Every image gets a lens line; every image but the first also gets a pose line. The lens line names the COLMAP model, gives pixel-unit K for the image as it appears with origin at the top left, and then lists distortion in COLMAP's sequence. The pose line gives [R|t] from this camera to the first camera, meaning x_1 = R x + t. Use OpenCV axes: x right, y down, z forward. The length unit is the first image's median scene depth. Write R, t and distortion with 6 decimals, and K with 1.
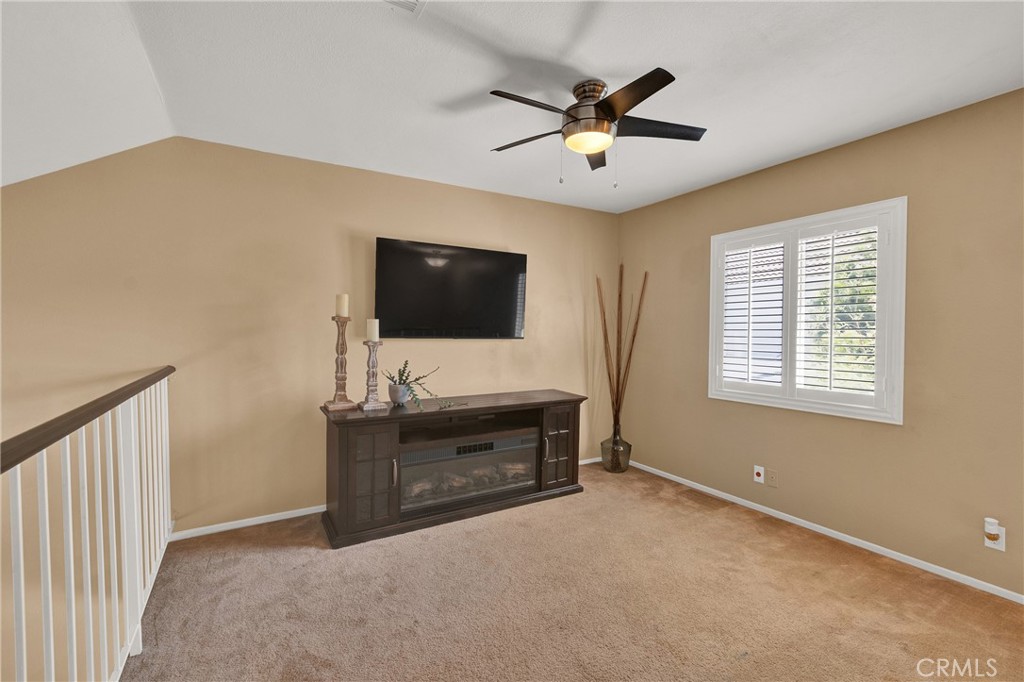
lens RADIAL K [[453.8, 0, 519.8], [0, 453.8, 339.7], [0, 0, 1]] dist [0.003006, -0.000890]
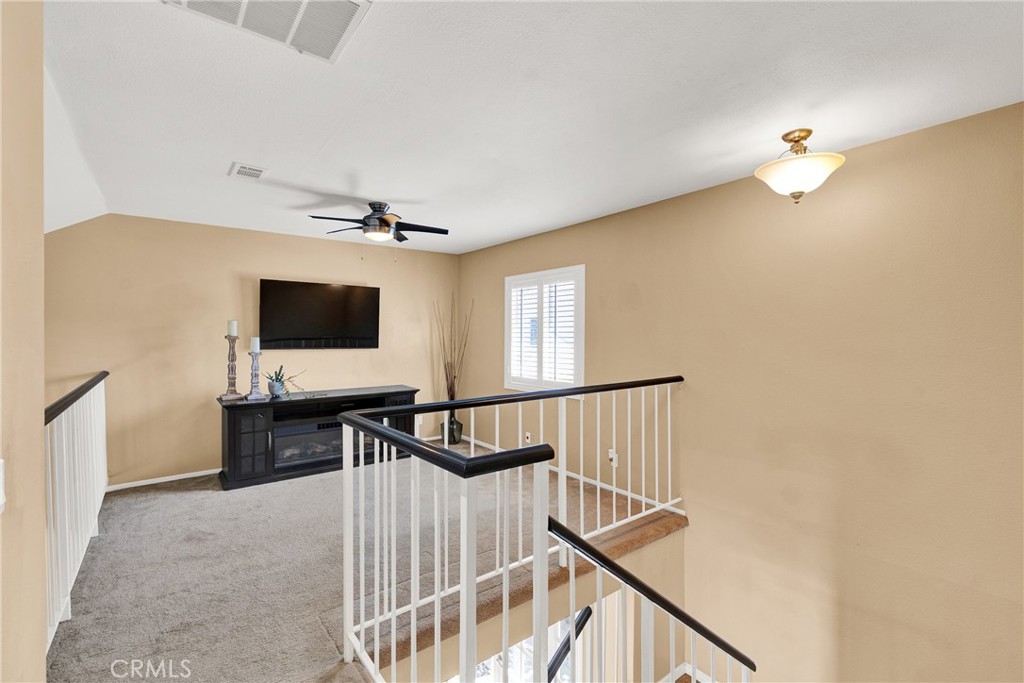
lens RADIAL K [[453.8, 0, 507.6], [0, 453.8, 338.9], [0, 0, 1]] dist [0.003006, -0.000890]
pose [[0.993792, -0.006229, 0.111076, 0.321610], [0.006925, 0.999959, -0.005878, -0.026101], [-0.111035, 0.006611, 0.993795, -0.543811]]
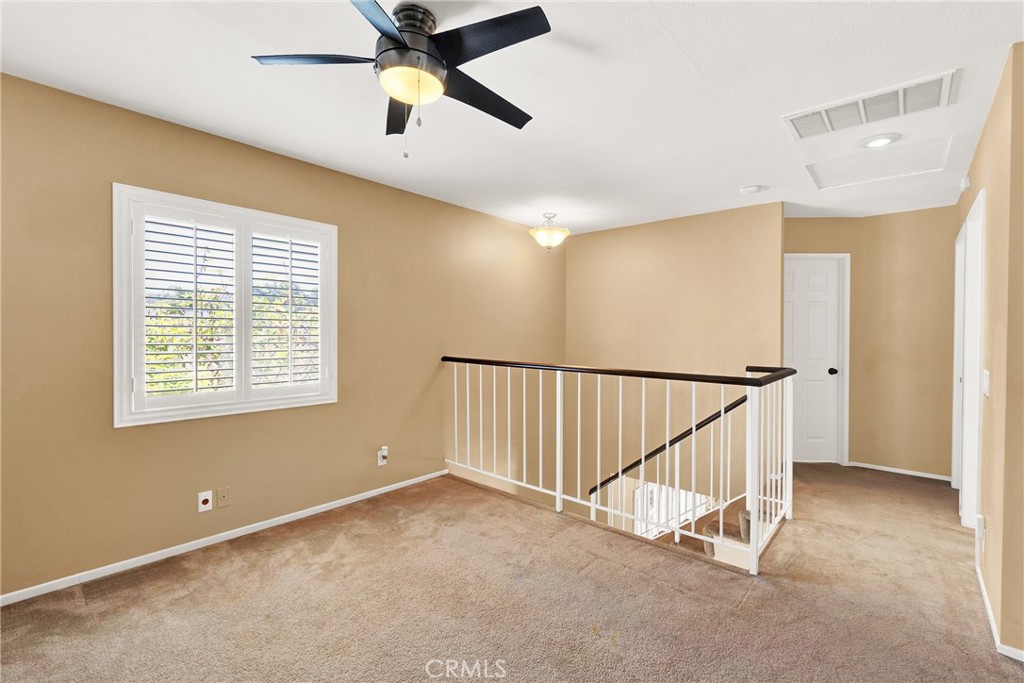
lens RADIAL K [[453.8, 0, 512.2], [0, 453.8, 338.9], [0, 0, 1]] dist [0.003006, -0.000890]
pose [[-0.311252, -0.016177, 0.950190, -0.468024], [0.006860, 0.999791, 0.019268, -0.012025], [-0.950303, 0.012515, -0.311076, 0.793362]]
